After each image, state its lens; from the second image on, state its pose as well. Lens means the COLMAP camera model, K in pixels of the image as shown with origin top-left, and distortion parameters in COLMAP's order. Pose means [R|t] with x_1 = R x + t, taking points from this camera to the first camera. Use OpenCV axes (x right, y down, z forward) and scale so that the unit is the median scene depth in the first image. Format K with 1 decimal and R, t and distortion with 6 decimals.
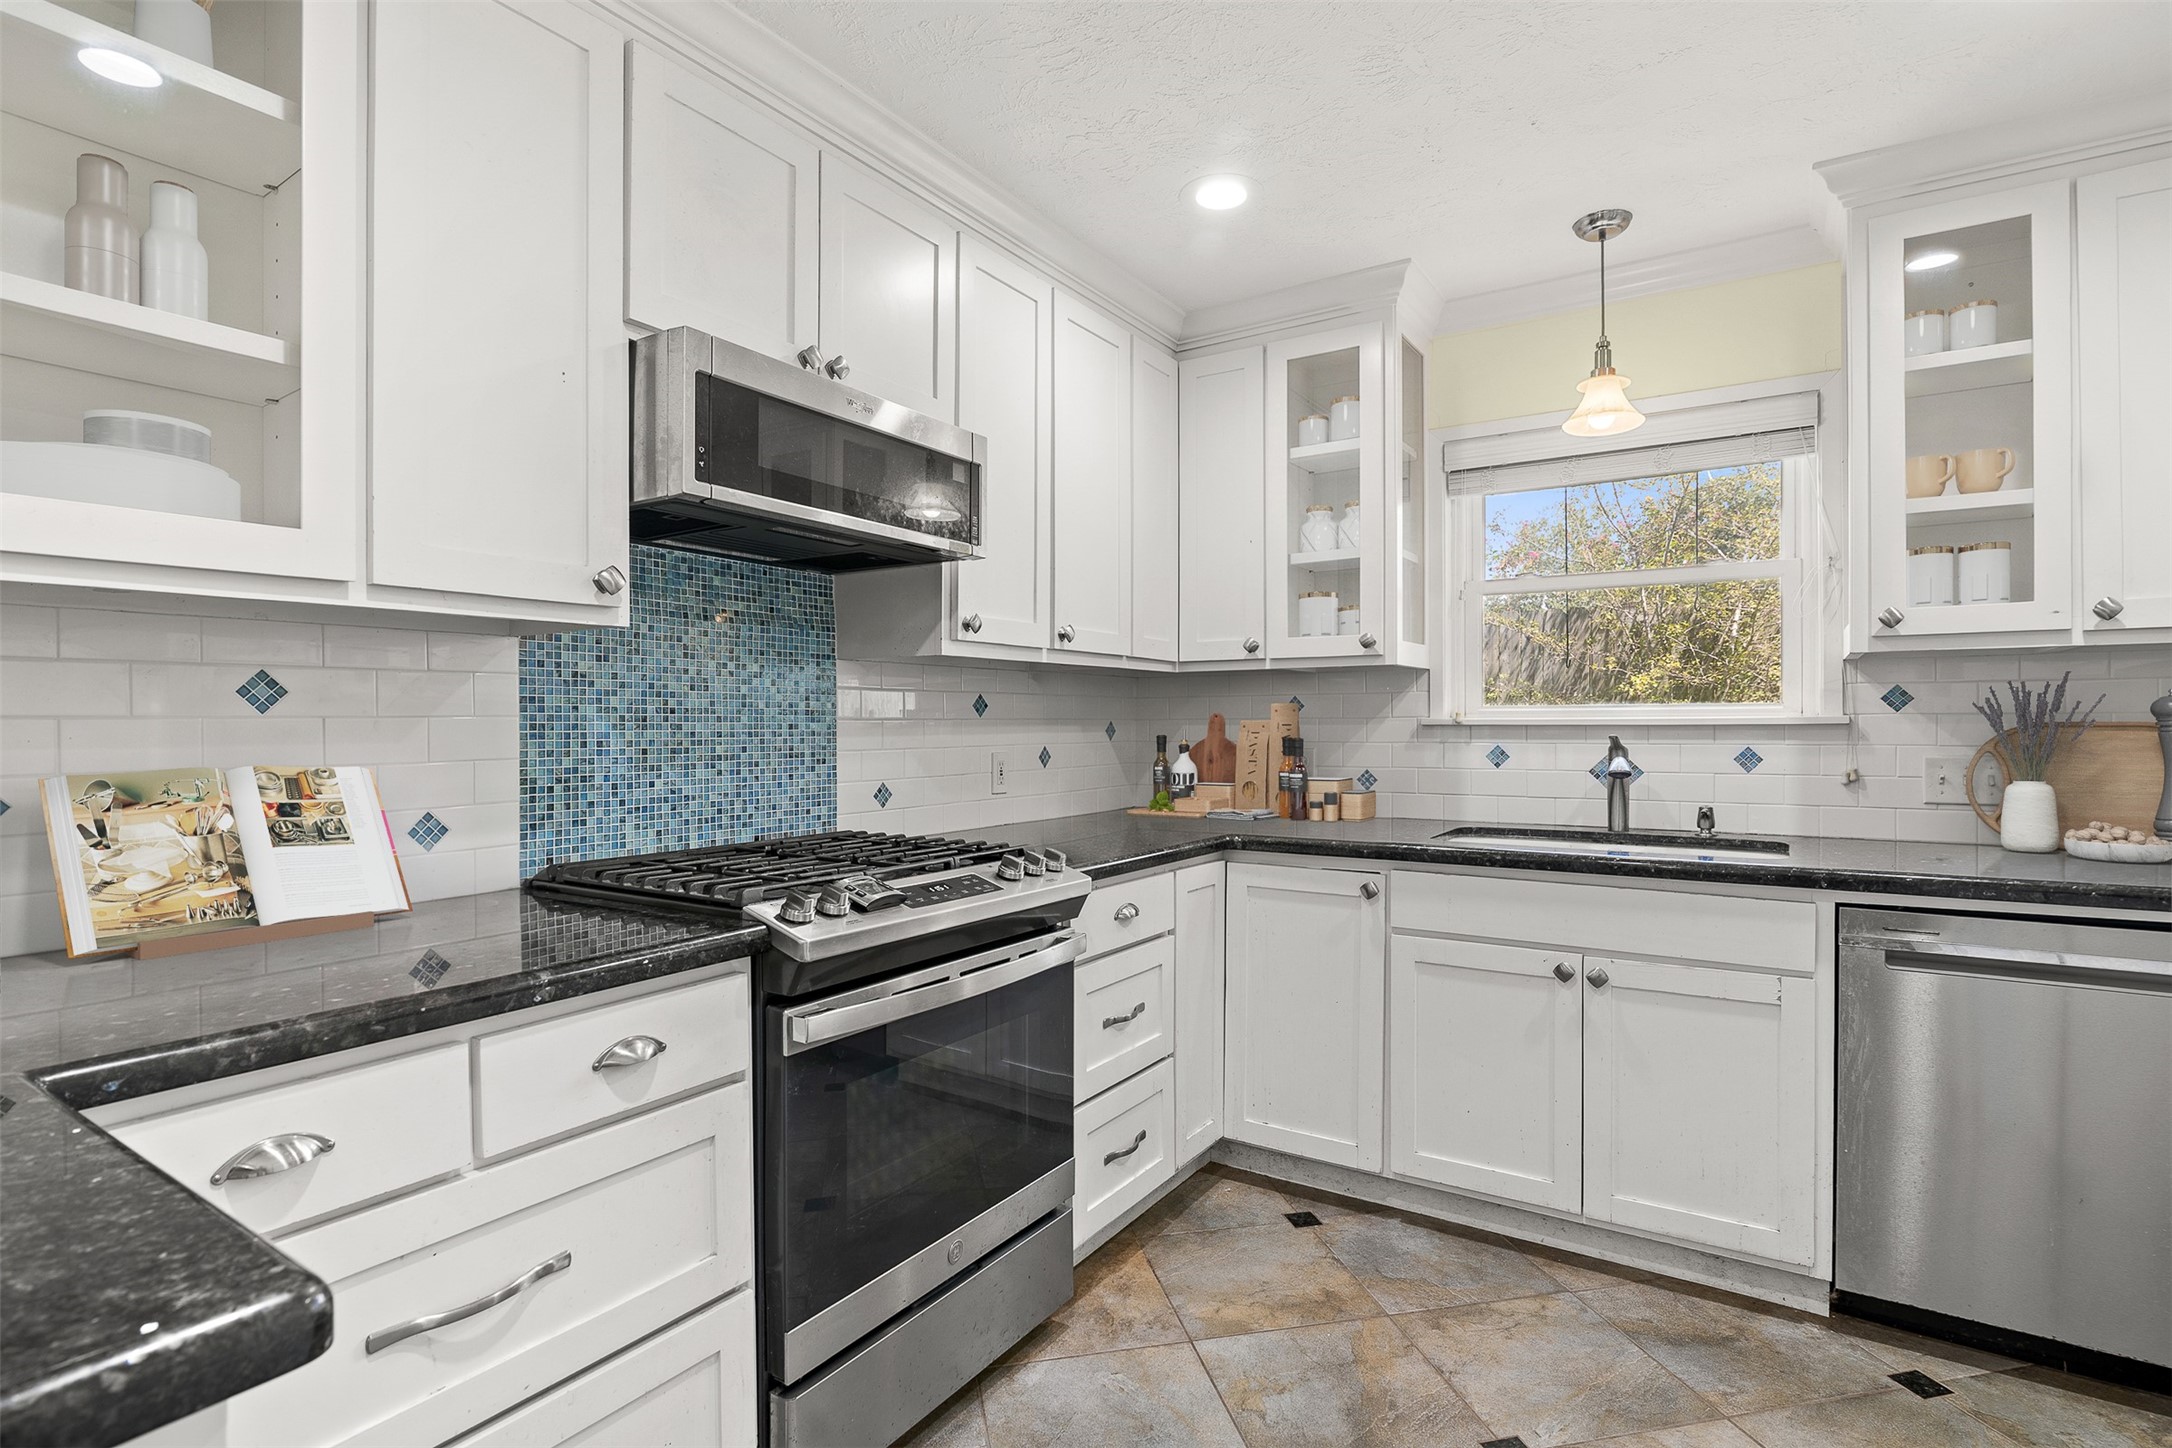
lens RADIAL K [[1069.7, 0, 1084.2], [0, 1069.7, 730.2], [0, 0, 1]] dist [-0.015498, 0.001297]
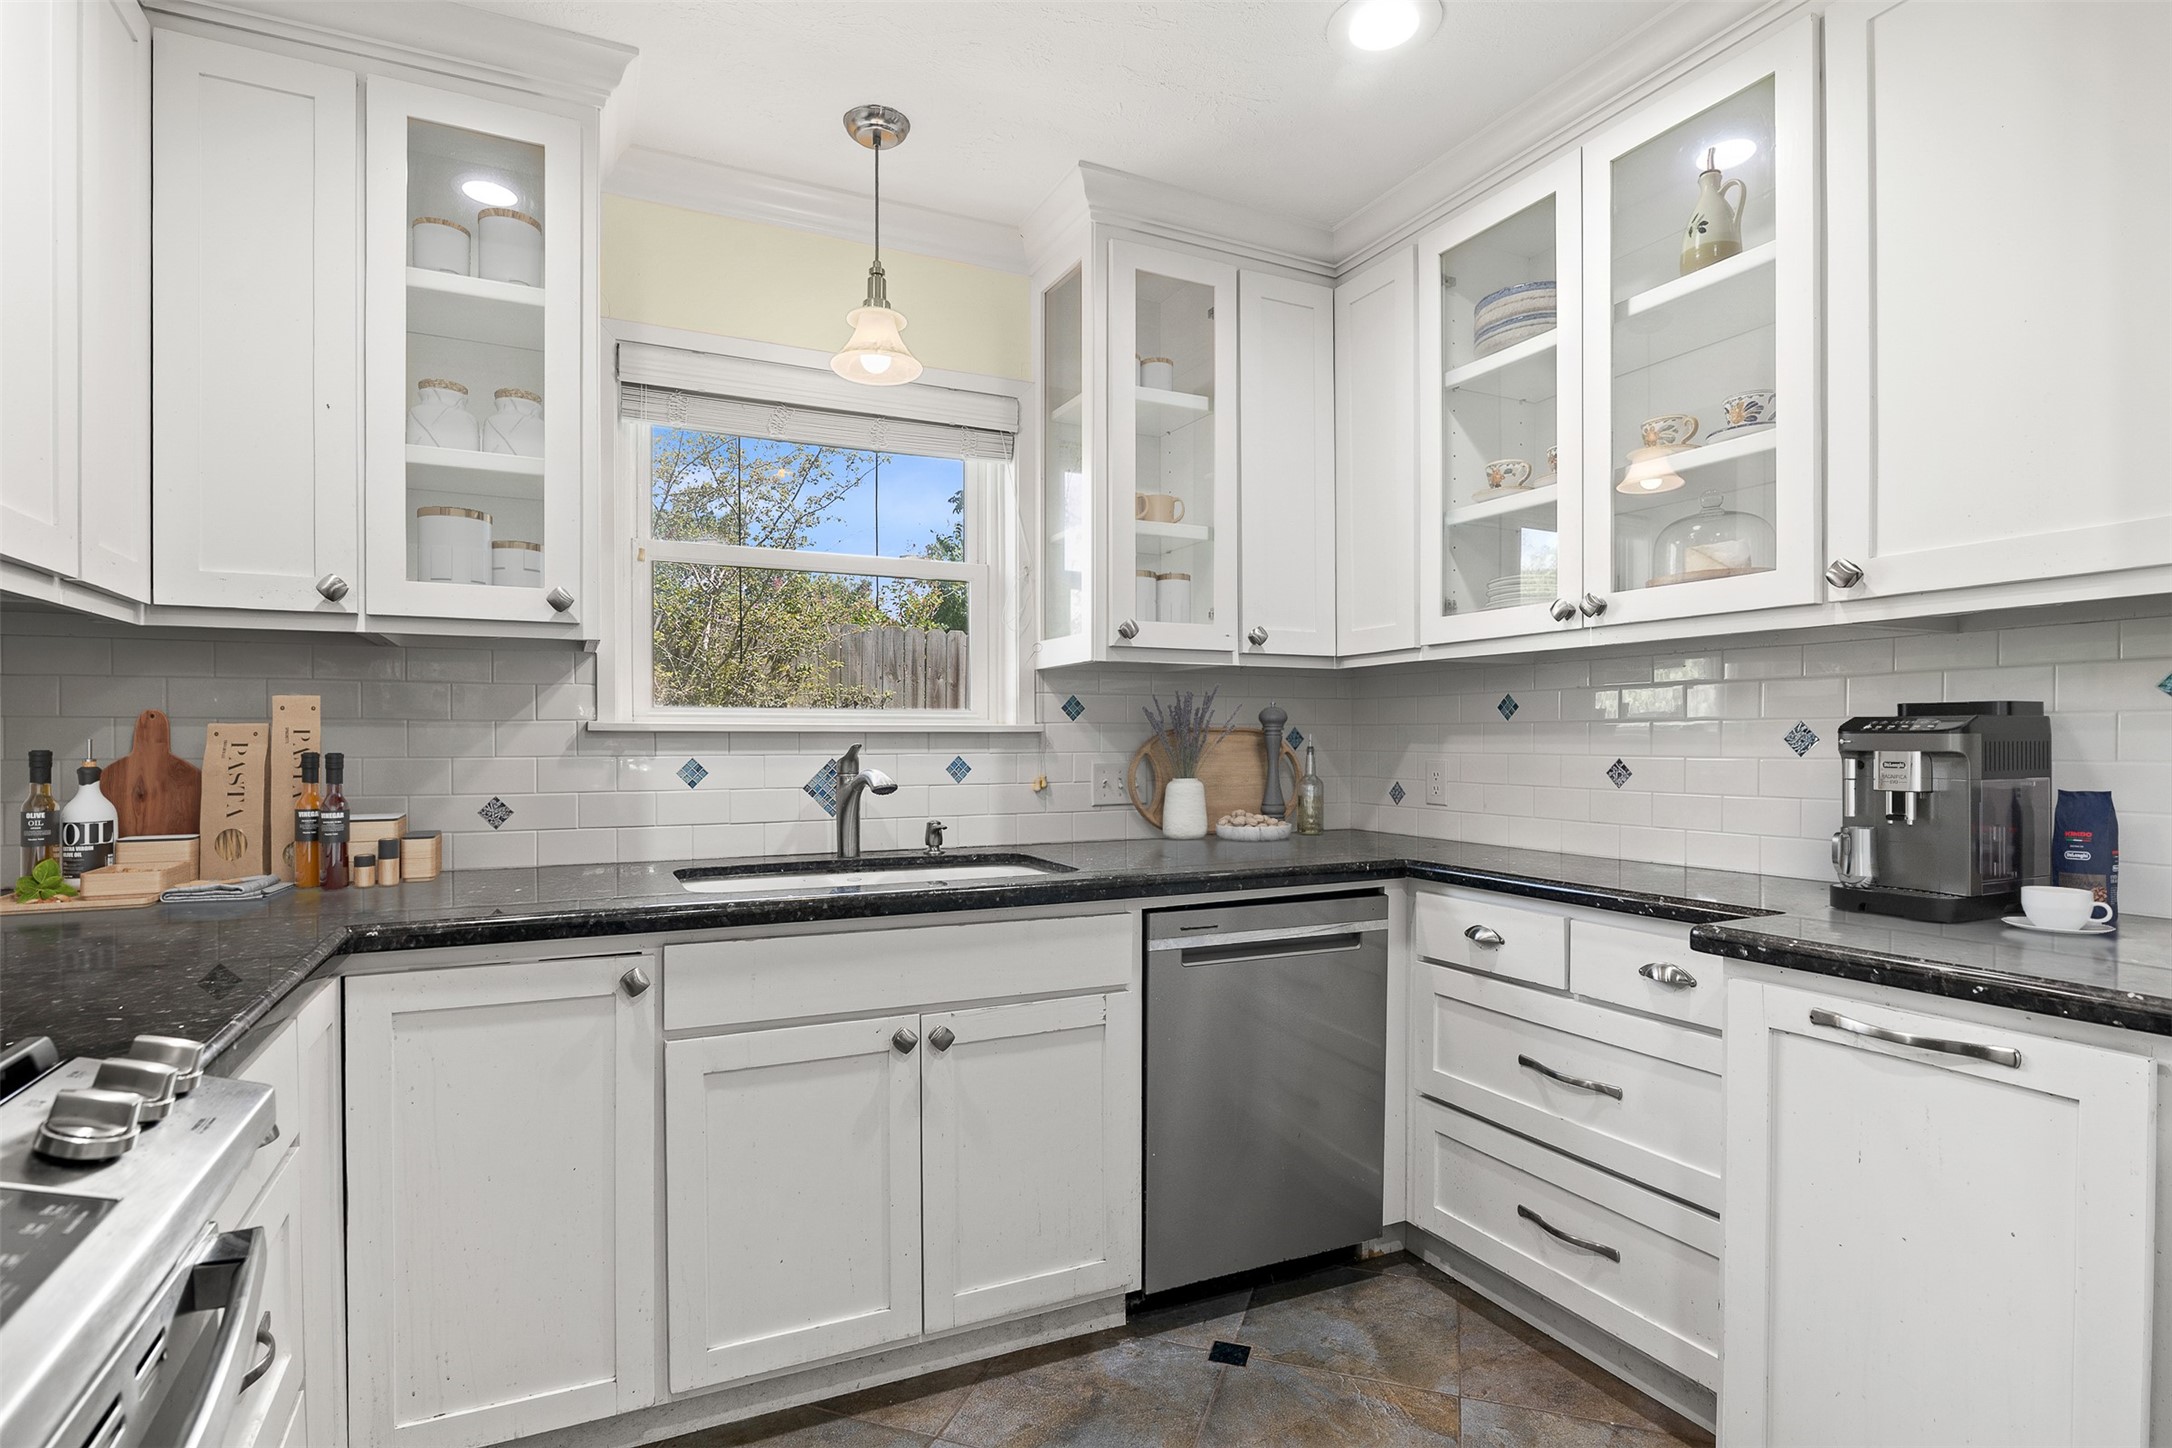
lens RADIAL K [[1069.7, 0, 1071.9], [0, 1069.7, 757.6], [0, 0, 1]] dist [-0.015498, 0.001297]
pose [[0.516922, -0.010485, 0.855969, -0.159891], [0.004527, 0.999944, 0.009514, 0.009466], [-0.856021, -0.001043, 0.516940, 0.474774]]
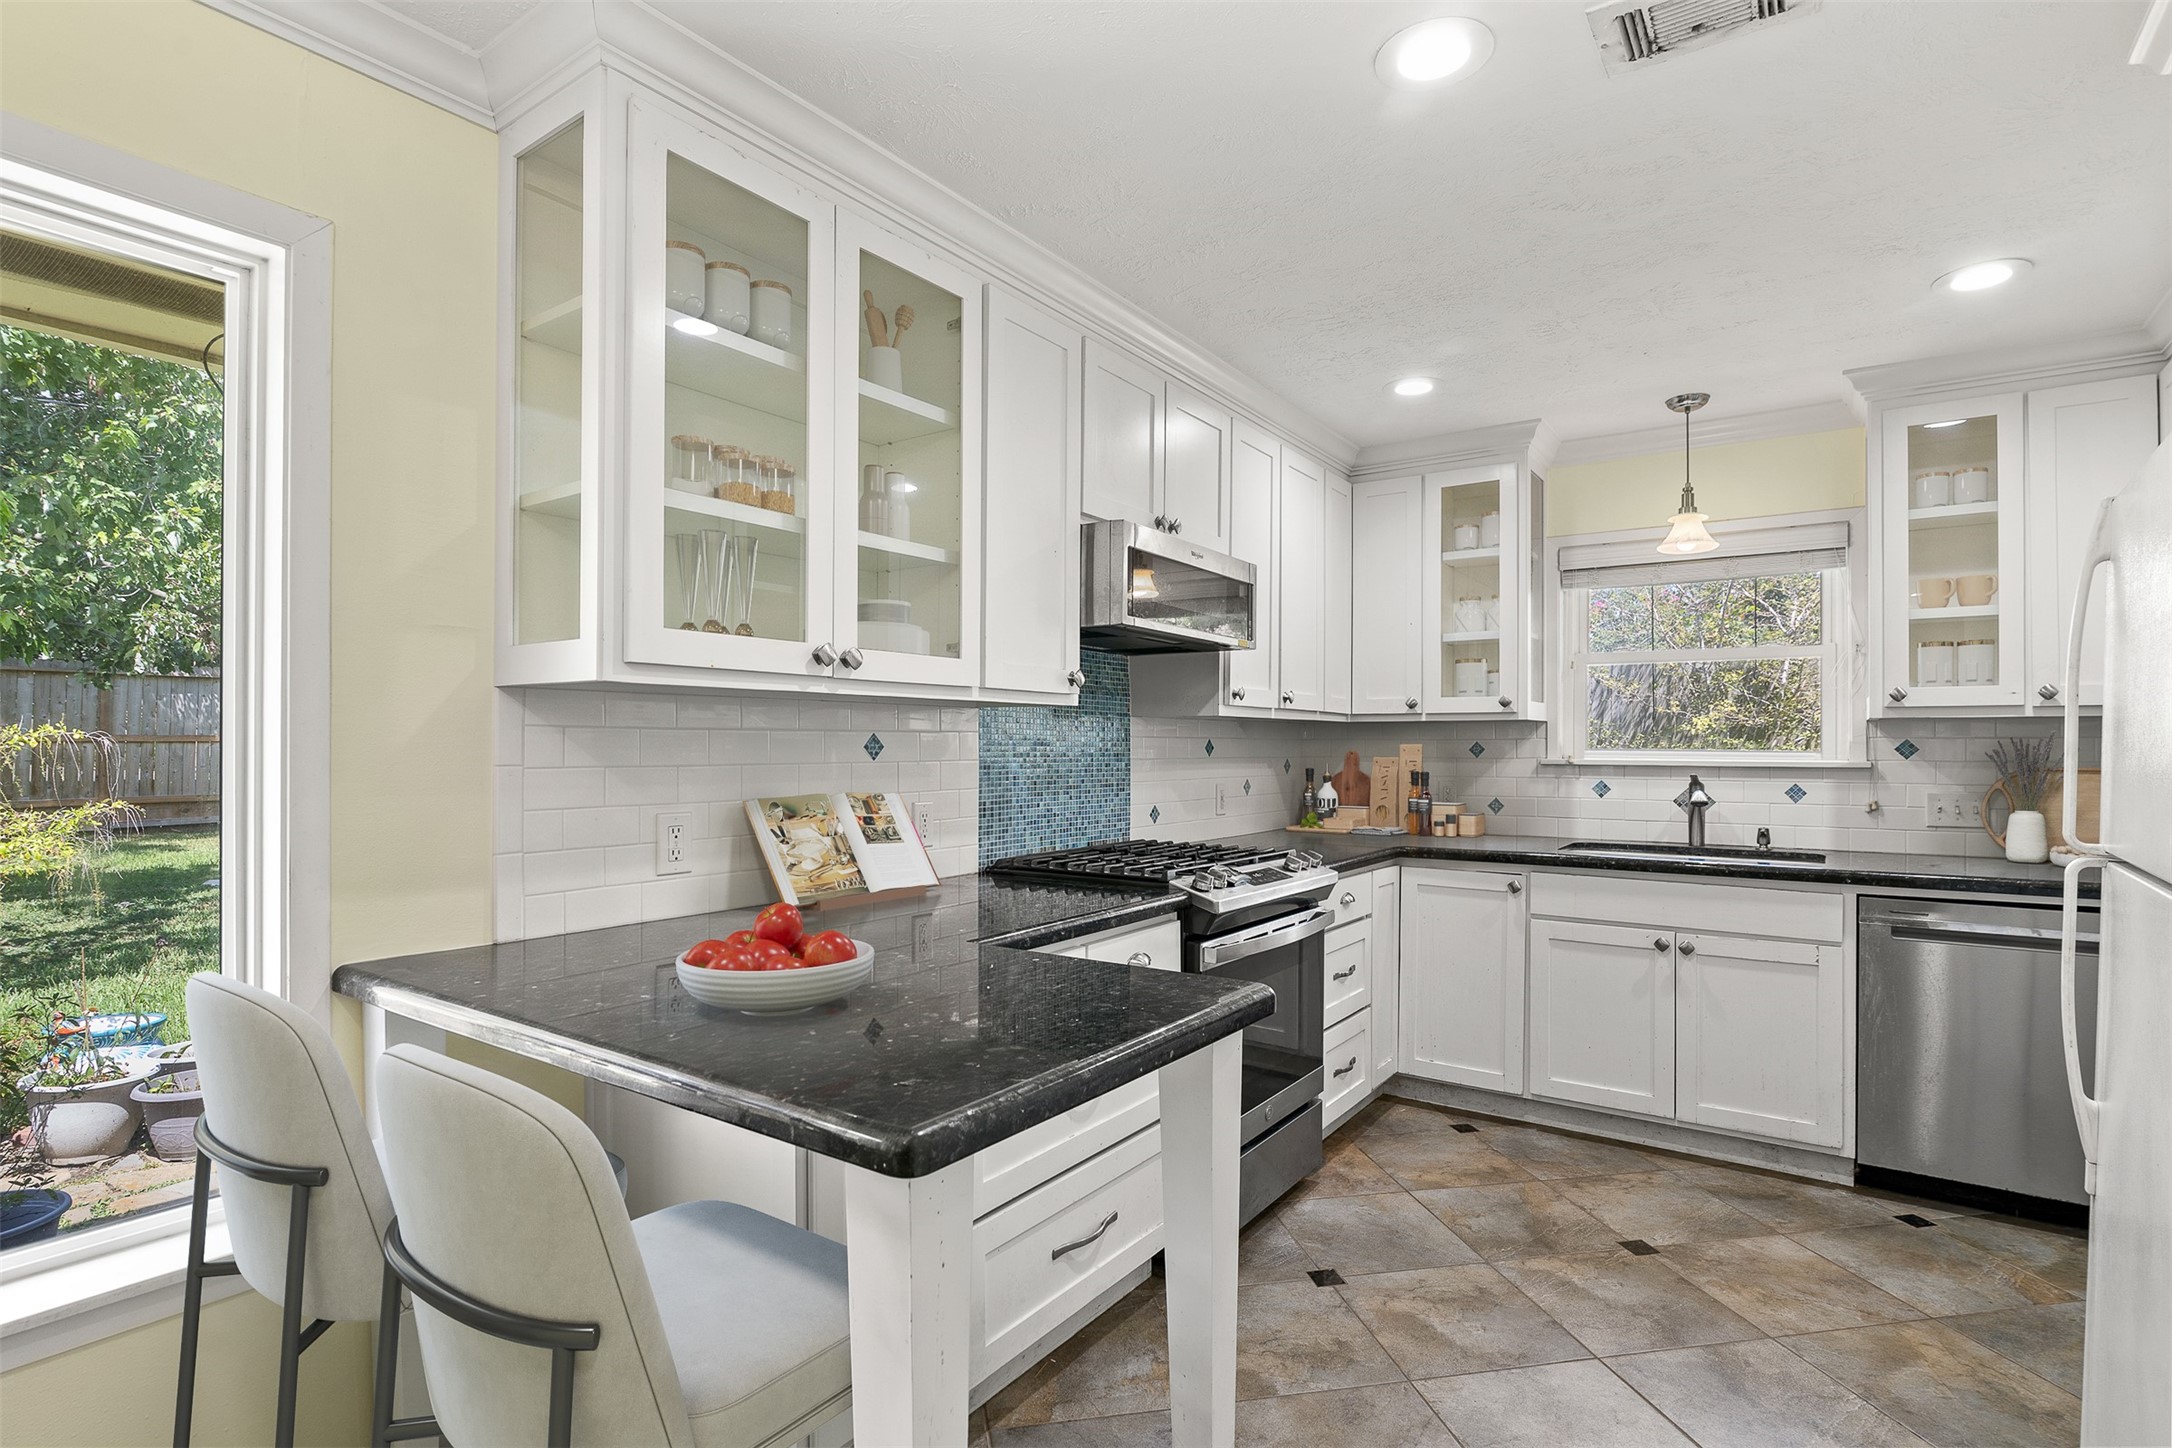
lens RADIAL K [[1069.7, 0, 1089.6], [0, 1069.7, 740.3], [0, 0, 1]] dist [-0.015498, 0.001297]
pose [[0.999574, 0.006498, -0.028454, -0.259614], [-0.006802, 0.999921, -0.010598, -0.021275], [0.028383, 0.010787, 0.999539, -0.416638]]
